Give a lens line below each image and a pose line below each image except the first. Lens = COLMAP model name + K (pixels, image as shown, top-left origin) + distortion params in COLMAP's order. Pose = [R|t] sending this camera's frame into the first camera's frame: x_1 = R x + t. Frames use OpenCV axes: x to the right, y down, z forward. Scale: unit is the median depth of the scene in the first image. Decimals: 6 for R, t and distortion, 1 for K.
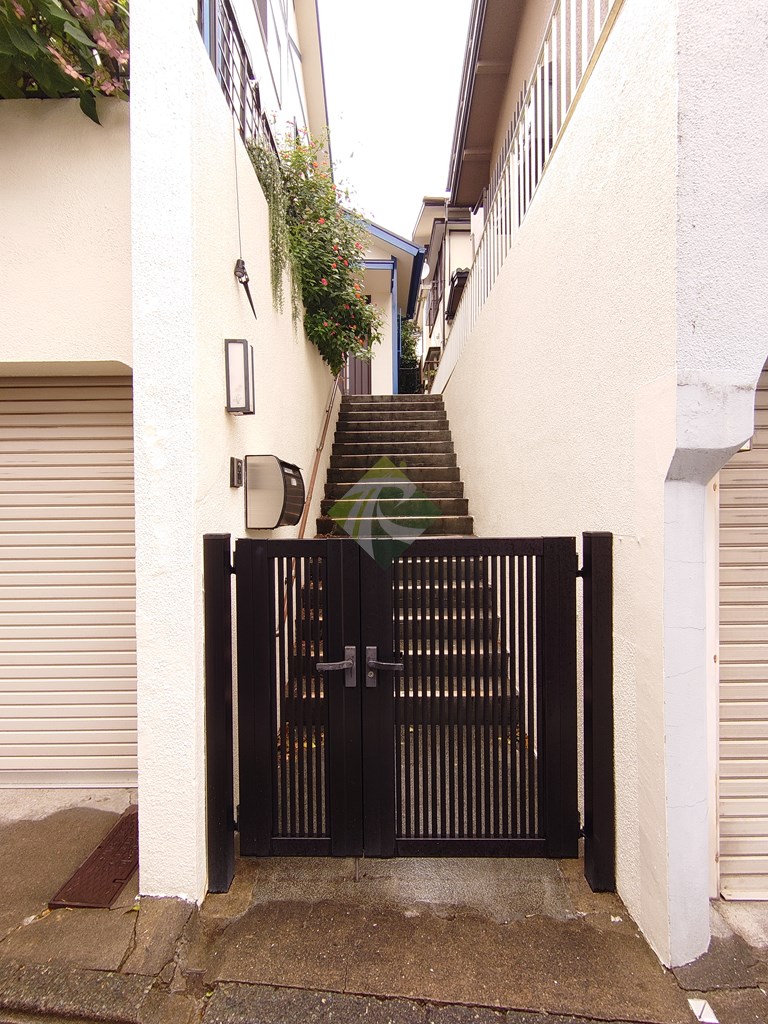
lens RADIAL K [[440.3, 0, 386.3], [0, 440.3, 513.6], [0, 0, 1]] dist [0.004022, -0.003258]
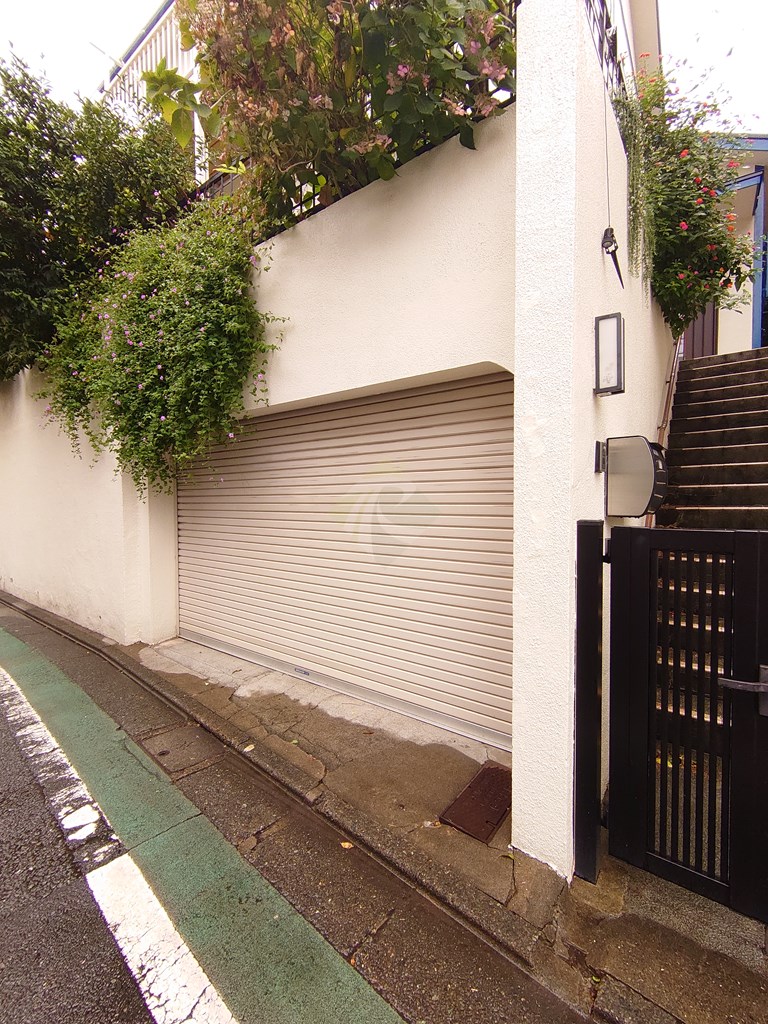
lens RADIAL K [[440.3, 0, 385.6], [0, 440.3, 513.2], [0, 0, 1]] dist [0.004022, -0.003258]
pose [[0.800612, 0.025081, -0.598658, -0.141886], [-0.008940, 0.999512, 0.029919, 0.004288], [0.599117, -0.018602, 0.800445, -0.045412]]
